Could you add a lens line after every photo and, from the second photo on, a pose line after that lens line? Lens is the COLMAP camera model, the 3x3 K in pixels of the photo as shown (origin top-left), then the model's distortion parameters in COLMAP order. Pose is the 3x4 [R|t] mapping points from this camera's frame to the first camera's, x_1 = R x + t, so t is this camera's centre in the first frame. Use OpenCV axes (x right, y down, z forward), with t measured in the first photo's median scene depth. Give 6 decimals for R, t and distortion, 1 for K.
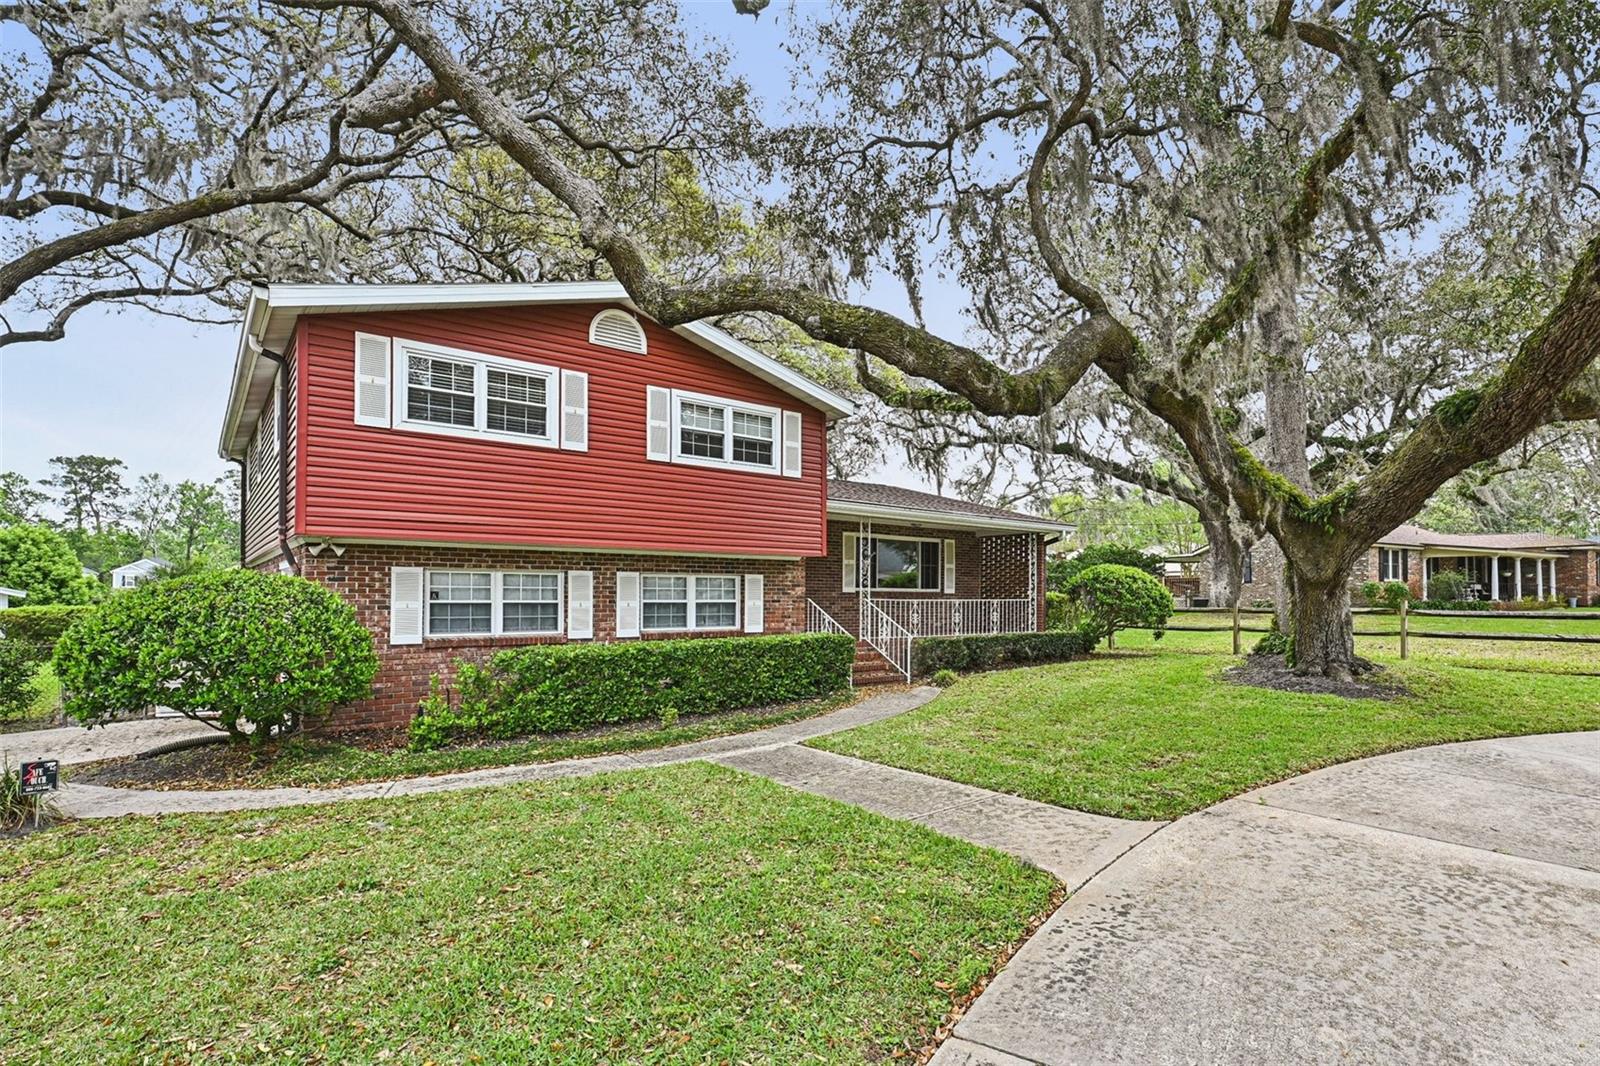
lens RADIAL K [[789.5, 0, 802.2], [0, 789.5, 591.9], [0, 0, 1]] dist [-0.001146, 0.000396]
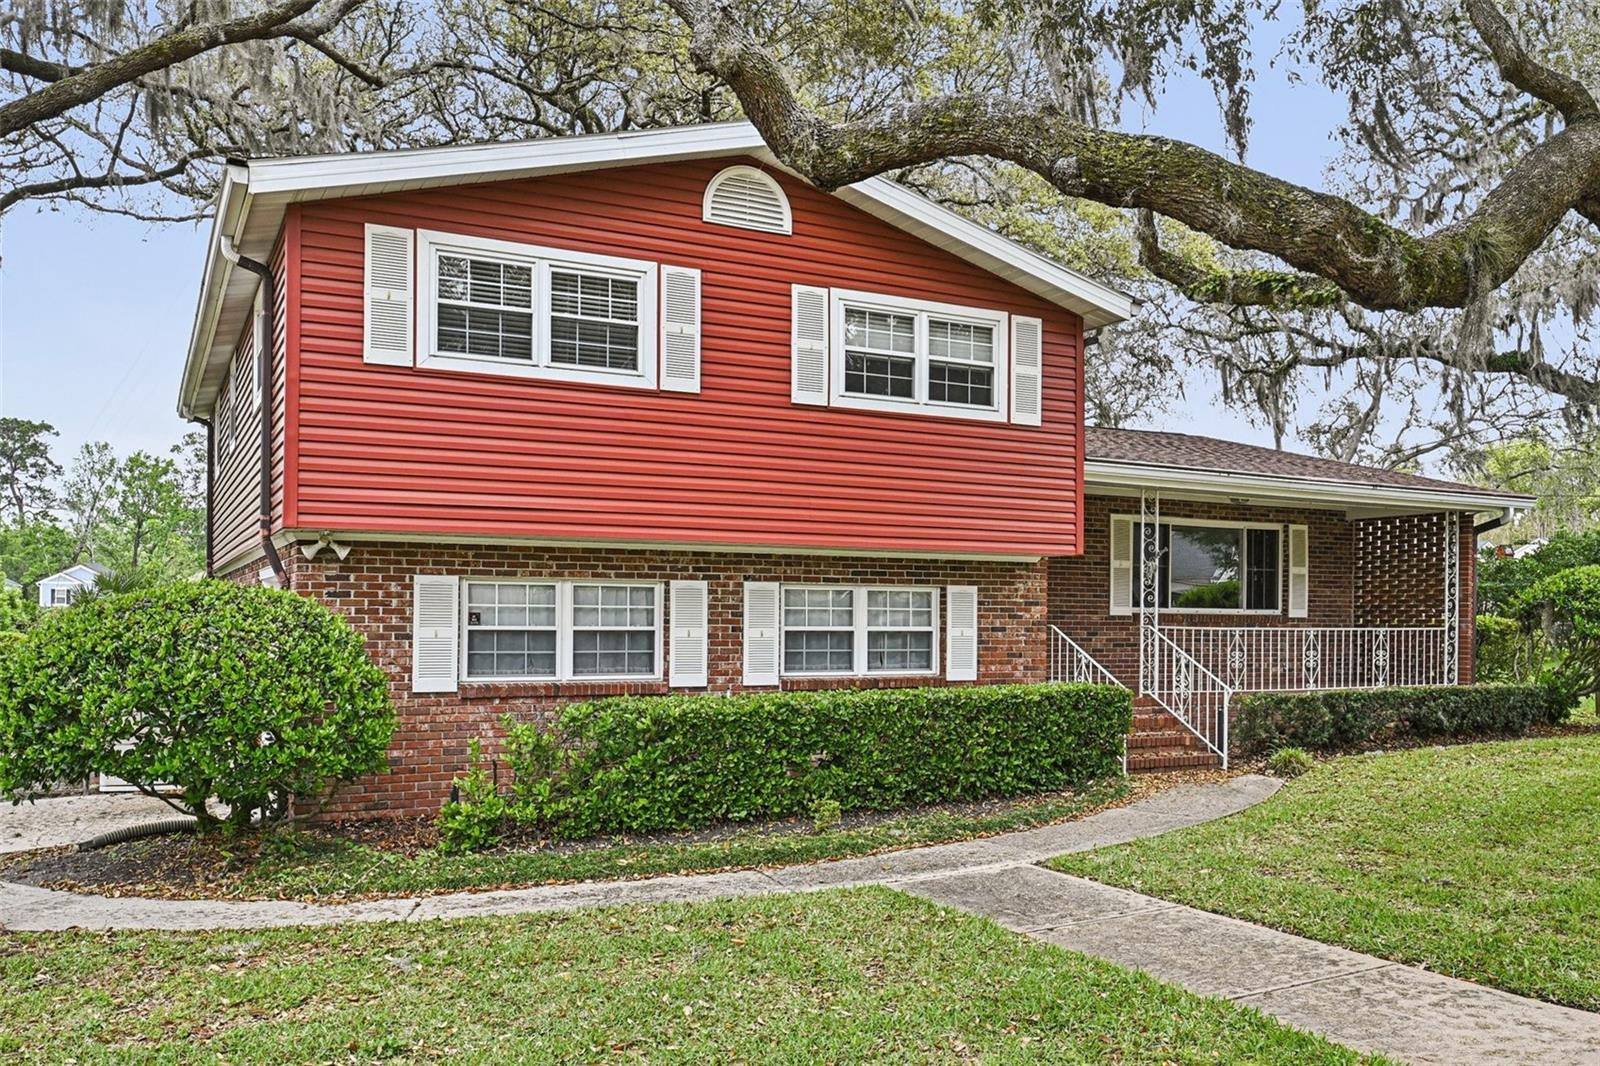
lens RADIAL K [[1285.8, 0, 797.9], [0, 1285.8, 620.3], [0, 0, 1]] dist [-0.000586, -0.005380]
pose [[0.982996, 0.002959, -0.183604, -0.003434], [-0.002052, 0.999985, 0.005126, -0.000075], [0.183617, -0.004662, 0.982987, -0.003632]]
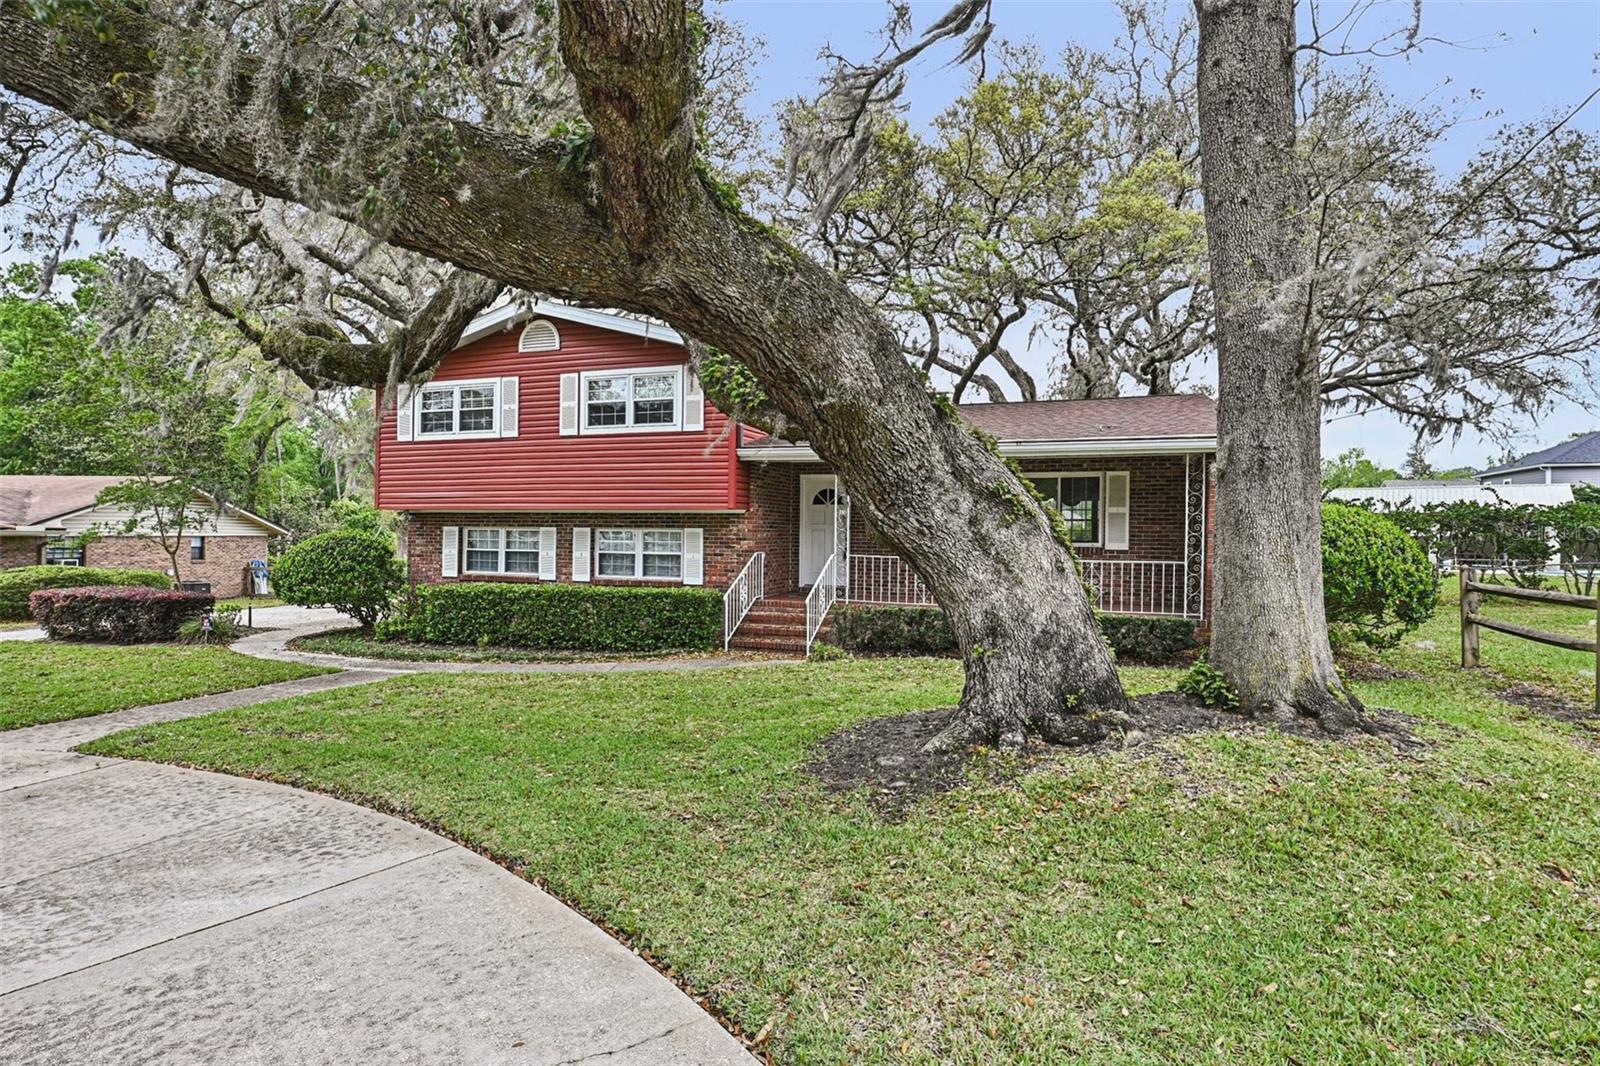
lens RADIAL K [[803.0, 0, 811.5], [0, 803.0, 537.9], [0, 0, 1]] dist [0.001784, -0.000559]
pose [[0.538902, 0.007426, -0.842336, 0.988204], [-0.004122, 0.999972, 0.006178, -0.018146], [0.842358, 0.000143, 0.538918, 0.618642]]
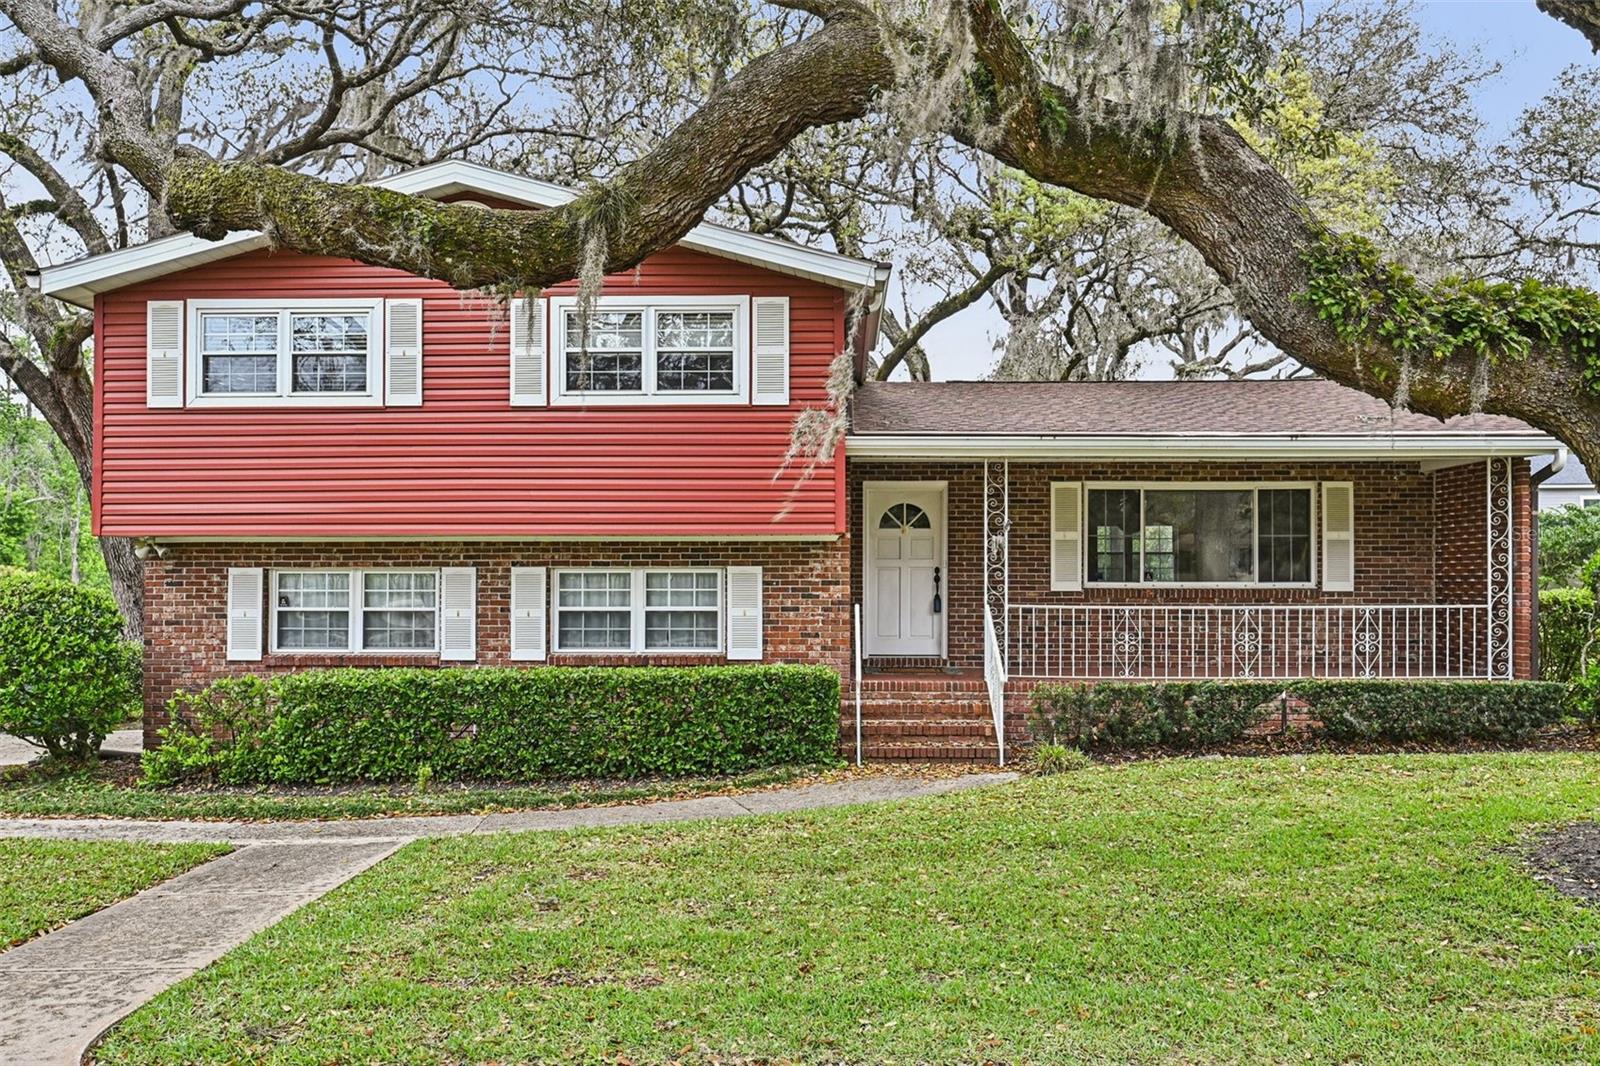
lens RADIAL K [[1191.3, 0, 808.3], [0, 1191.3, 573.3], [0, 0, 1]] dist [-0.001852, -0.003088]
pose [[0.773920, -0.008006, -0.633233, 0.626484], [0.007223, 0.999967, -0.003814, -0.013787], [0.633242, -0.001622, 0.773952, 0.333082]]
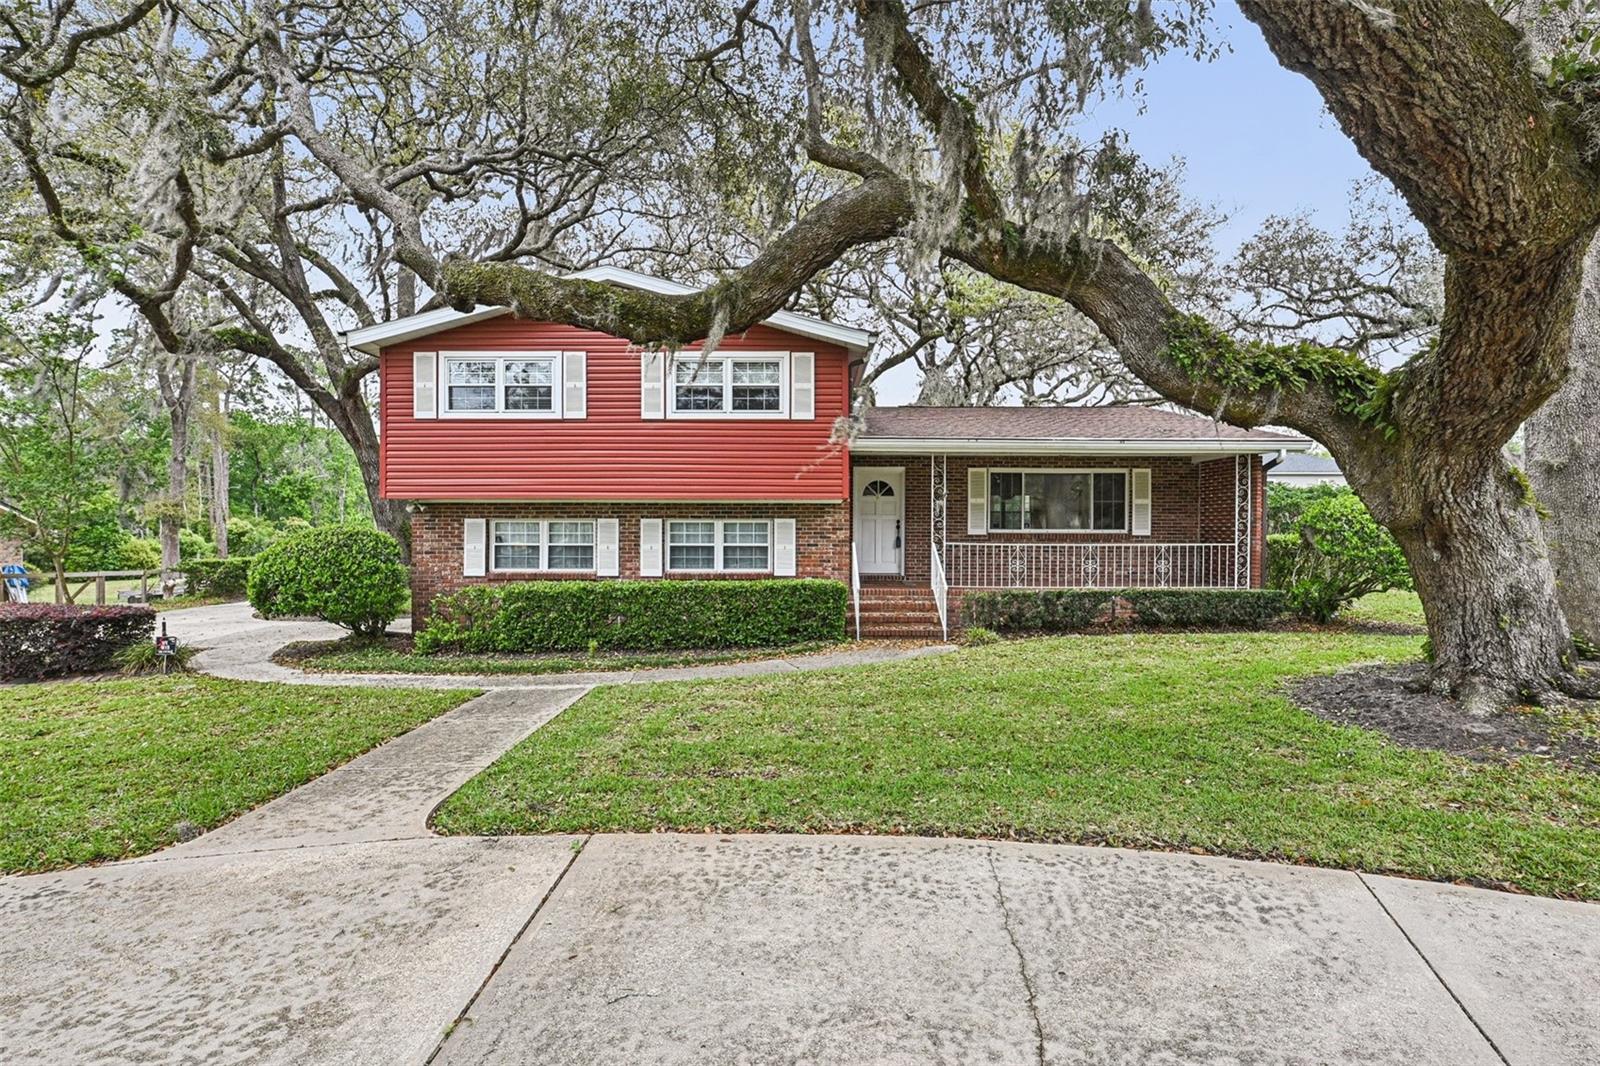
lens RADIAL K [[723.5, 0, 805.0], [0, 723.5, 538.4], [0, 0, 1]] dist [-0.002953, 0.000041]
pose [[0.786905, 0.006892, -0.617036, 0.582775], [0.004055, 0.999858, 0.016340, -0.012981], [0.617061, -0.015360, 0.786765, 0.311216]]
